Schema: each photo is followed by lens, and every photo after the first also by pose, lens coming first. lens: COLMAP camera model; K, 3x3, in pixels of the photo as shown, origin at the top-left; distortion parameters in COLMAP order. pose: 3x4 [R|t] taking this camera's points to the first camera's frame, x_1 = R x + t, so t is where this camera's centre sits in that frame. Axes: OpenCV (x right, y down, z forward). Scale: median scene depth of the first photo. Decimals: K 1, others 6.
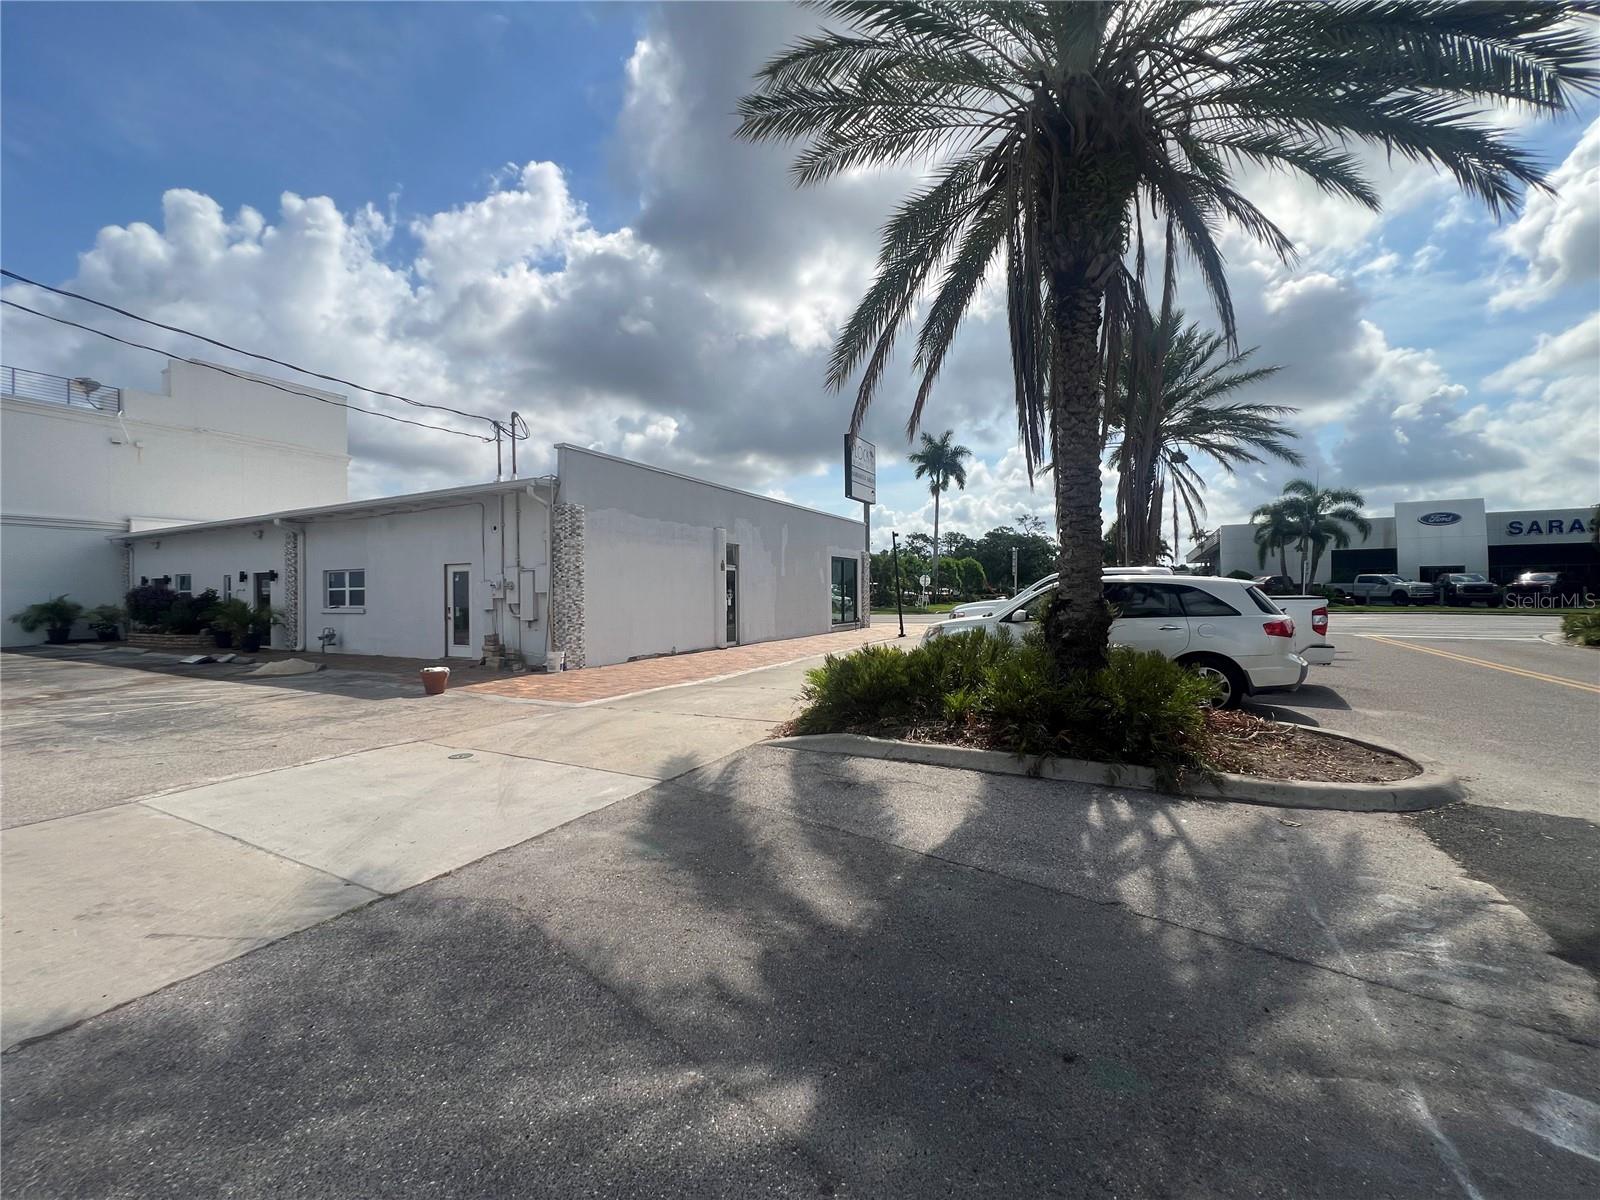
lens RADIAL K [[637.8, 0, 795.8], [0, 637.8, 601.3], [0, 0, 1]] dist [-0.001086, 0.000428]
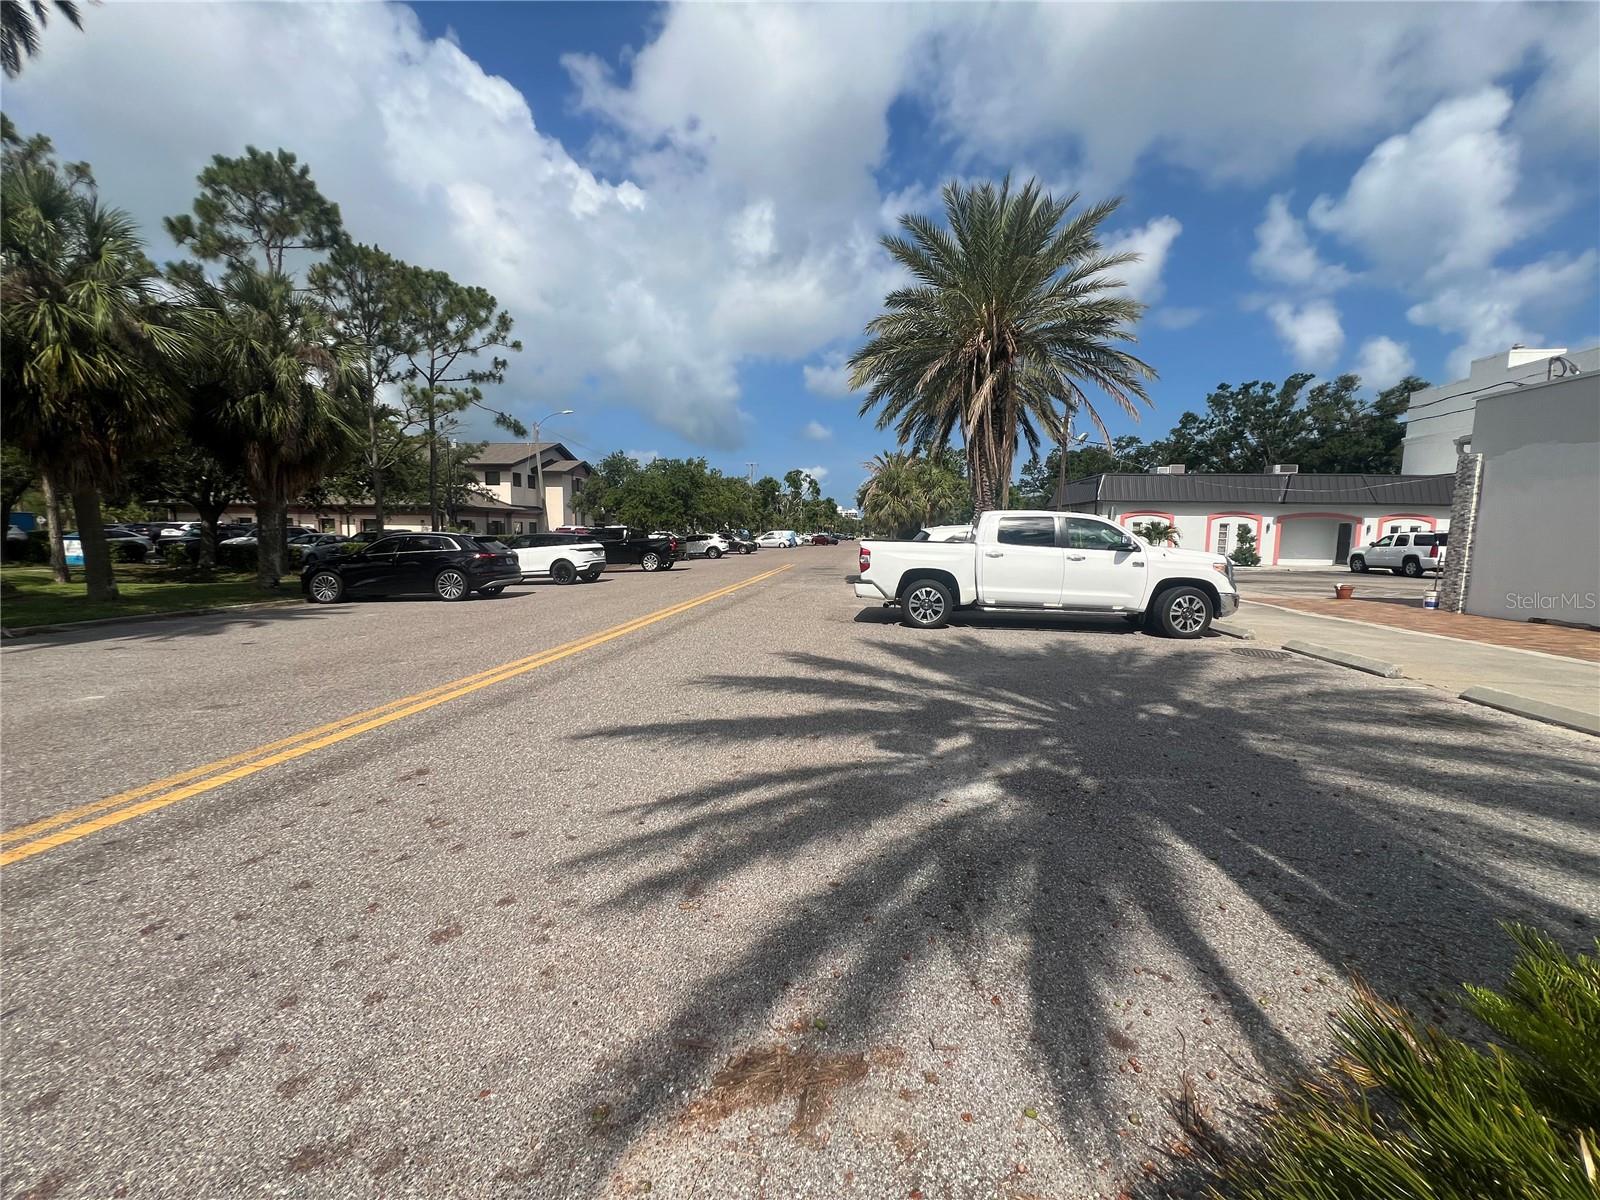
lens RADIAL K [[637.8, 0, 800.1], [0, 637.8, 598.5], [0, 0, 1]] dist [-0.001086, 0.000428]
pose [[-0.936077, 0.031654, -0.350369, 0.921497], [-0.008942, 0.993481, 0.113646, -0.023708], [0.351682, 0.109514, -0.929692, 1.414106]]
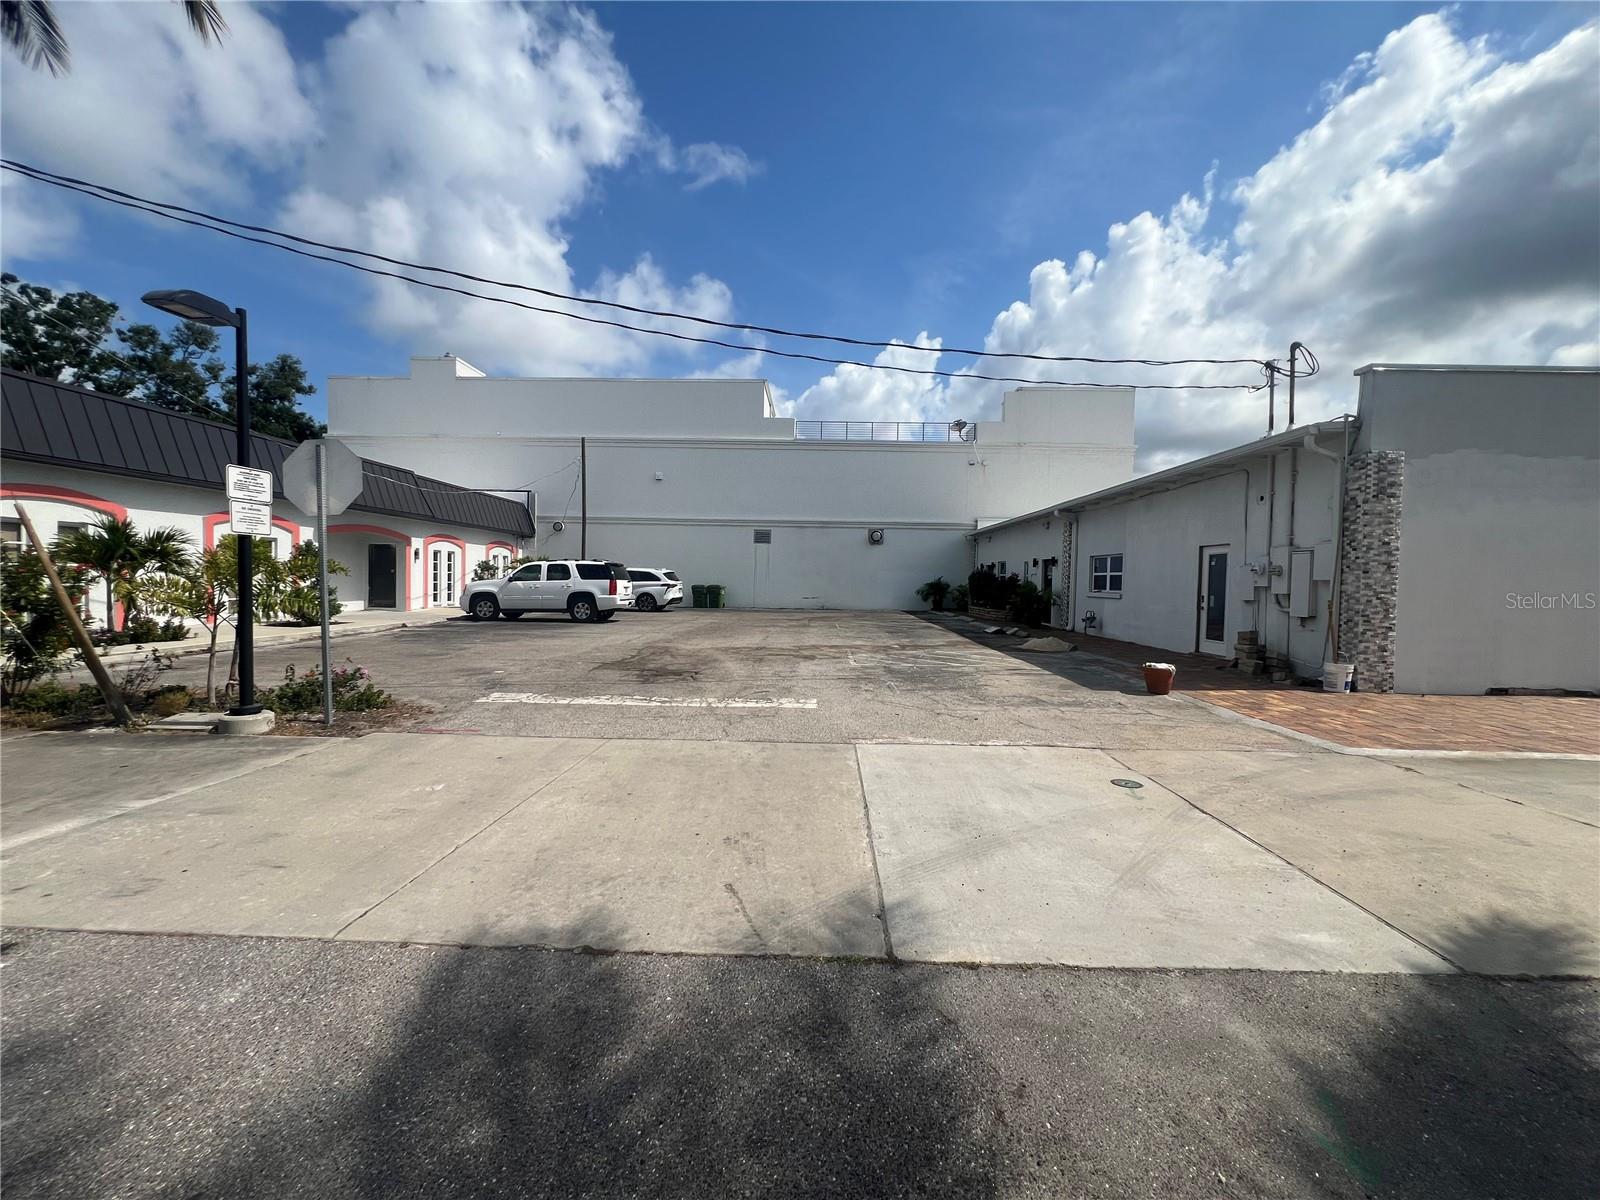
lens RADIAL K [[637.8, 0, 795.9], [0, 637.8, 596.5], [0, 0, 1]] dist [-0.001086, 0.000428]
pose [[0.434498, 0.040369, -0.899767, -0.002810], [-0.029200, 0.999101, 0.030726, 0.000275], [0.900199, 0.012923, 0.435287, 0.123198]]
